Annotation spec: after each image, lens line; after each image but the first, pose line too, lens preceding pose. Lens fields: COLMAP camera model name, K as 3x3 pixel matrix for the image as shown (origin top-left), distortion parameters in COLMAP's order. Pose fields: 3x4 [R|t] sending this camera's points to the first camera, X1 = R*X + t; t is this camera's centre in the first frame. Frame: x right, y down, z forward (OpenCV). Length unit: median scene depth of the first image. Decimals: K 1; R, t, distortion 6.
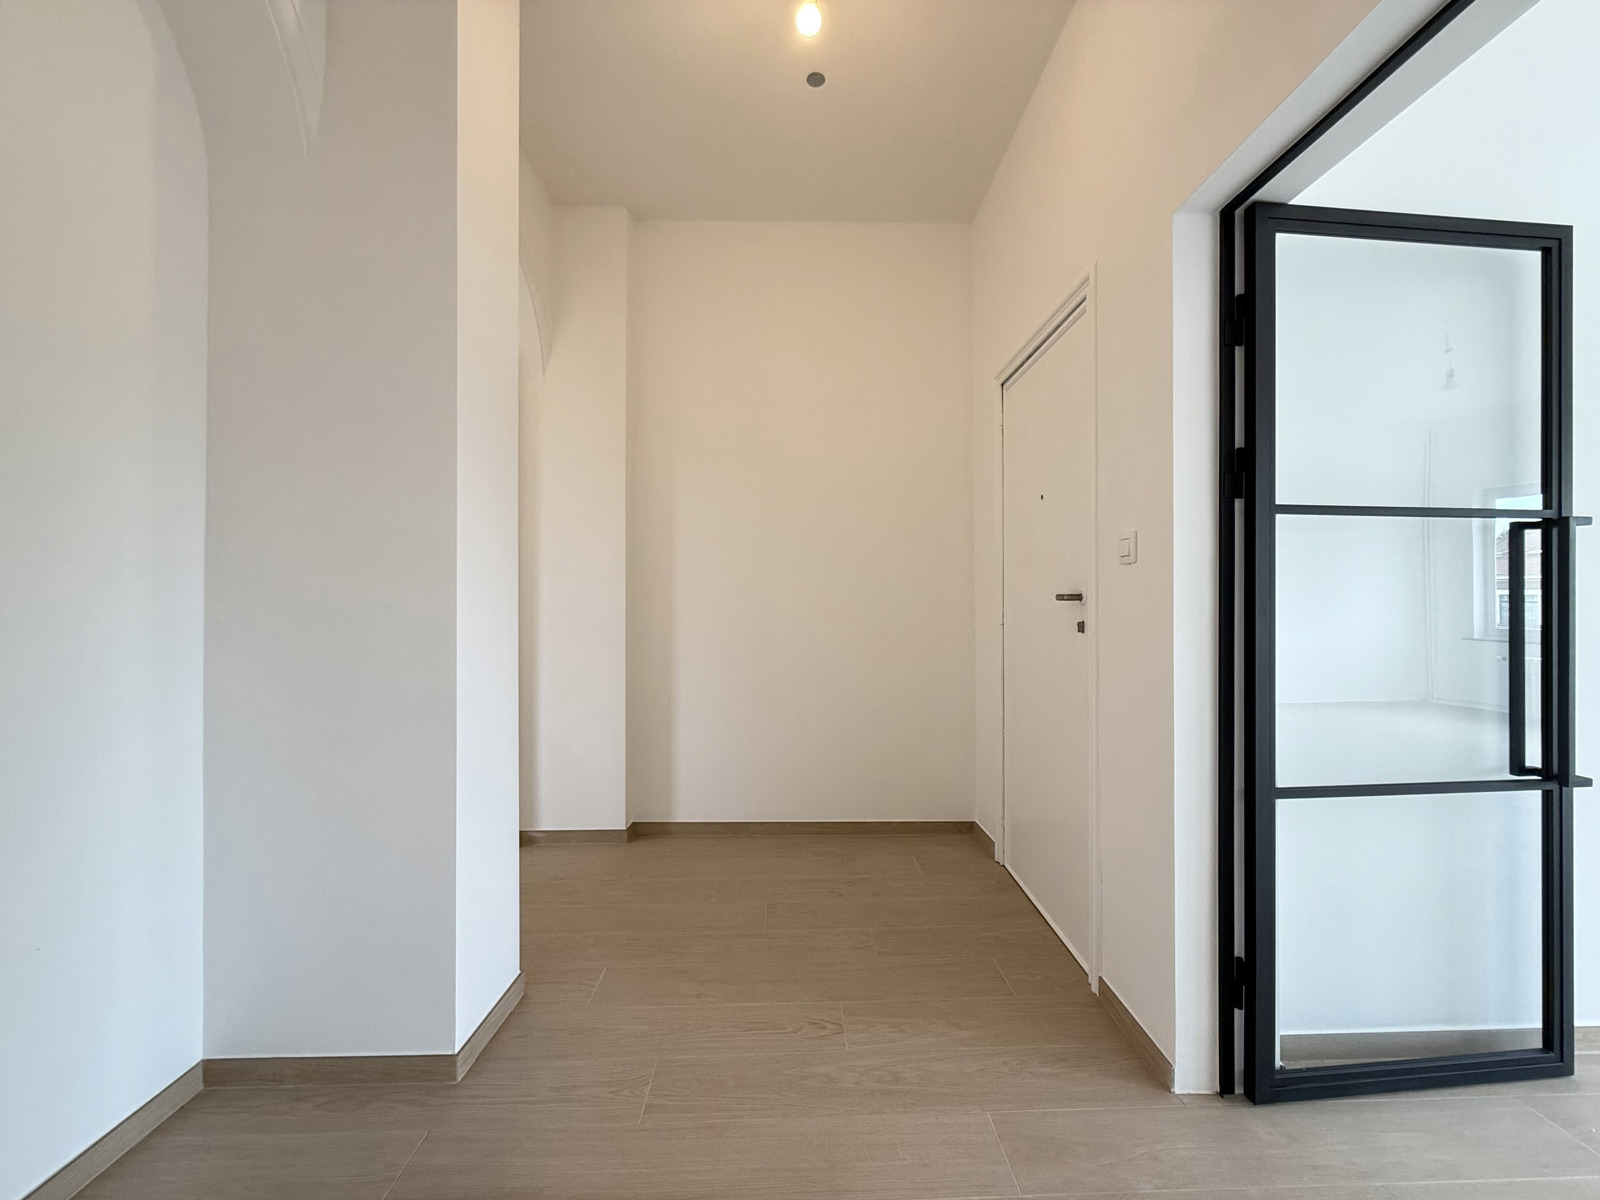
lens RADIAL K [[647.6, 0, 785.4], [0, 647.6, 592.3], [0, 0, 1]] dist [0.004894, -0.001756]
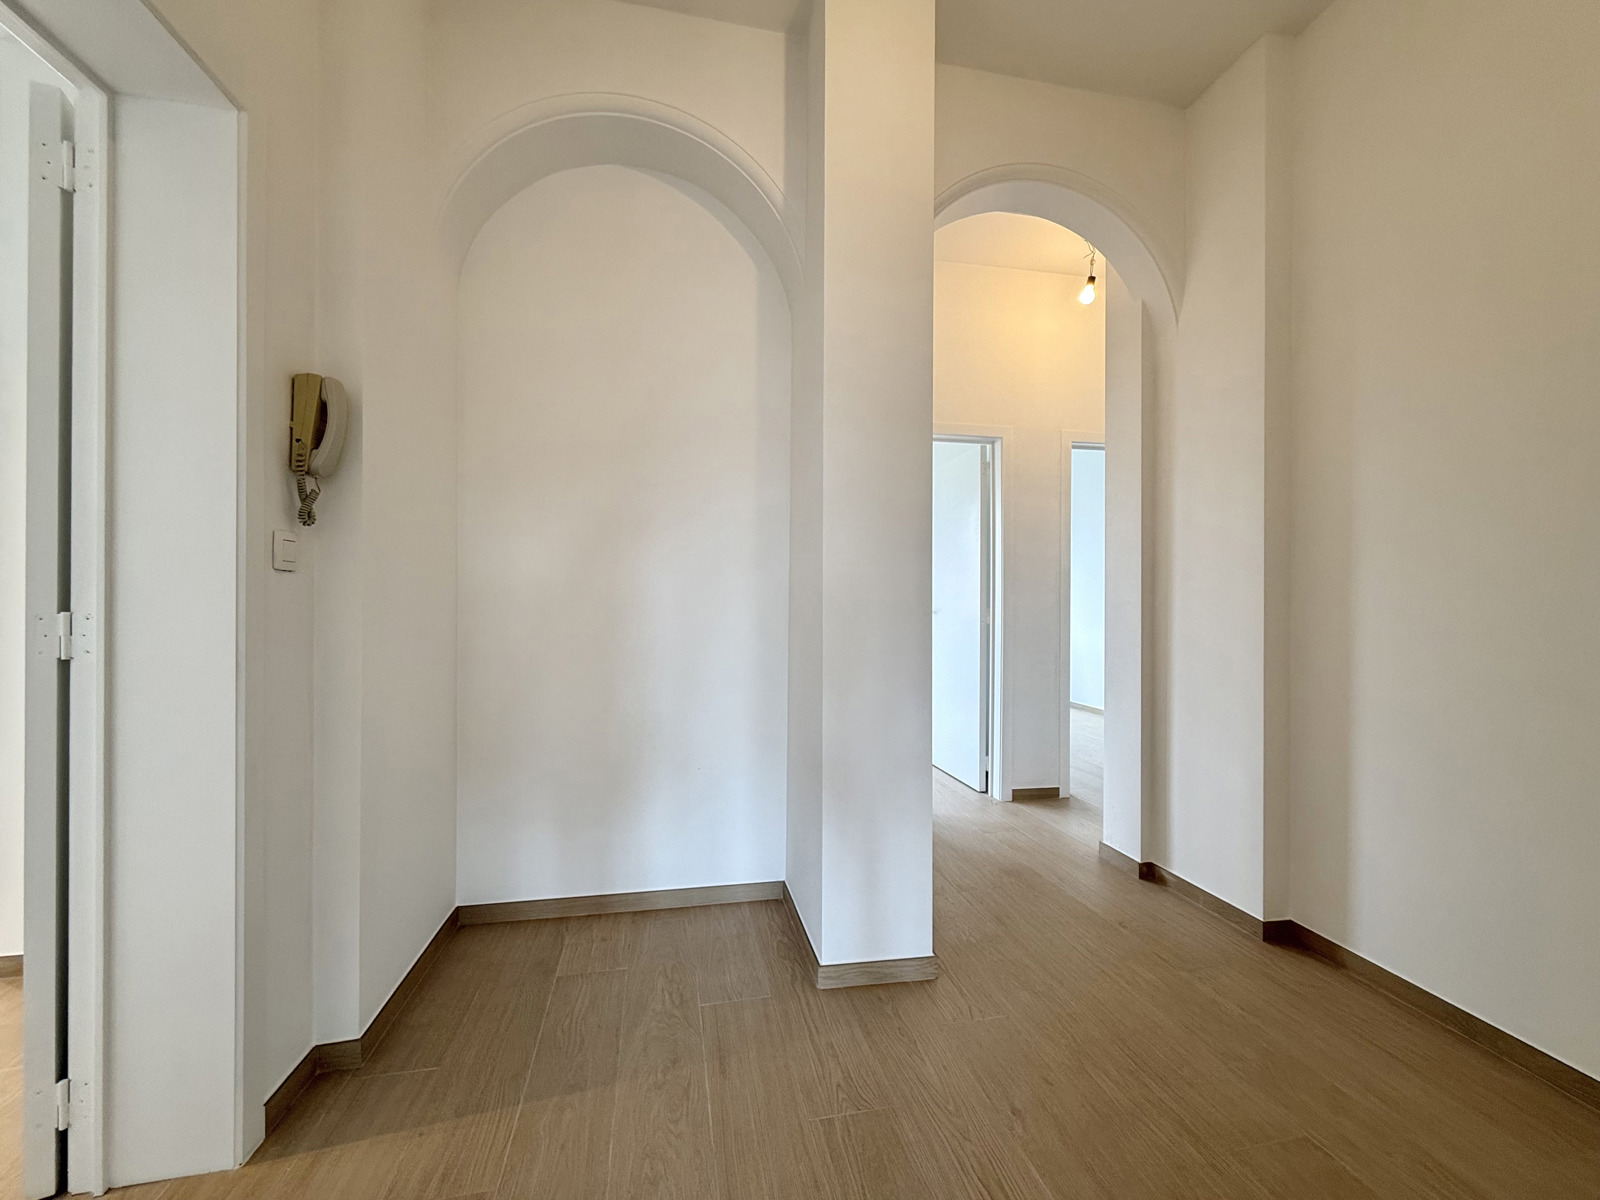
lens RADIAL K [[647.6, 0, 792.6], [0, 647.6, 604.0], [0, 0, 1]] dist [0.004894, -0.001756]
pose [[0.197552, 0.006444, -0.980271, 0.645779], [0.000341, 0.999978, 0.006643, 0.042485], [0.980292, -0.001647, 0.197545, 0.718824]]
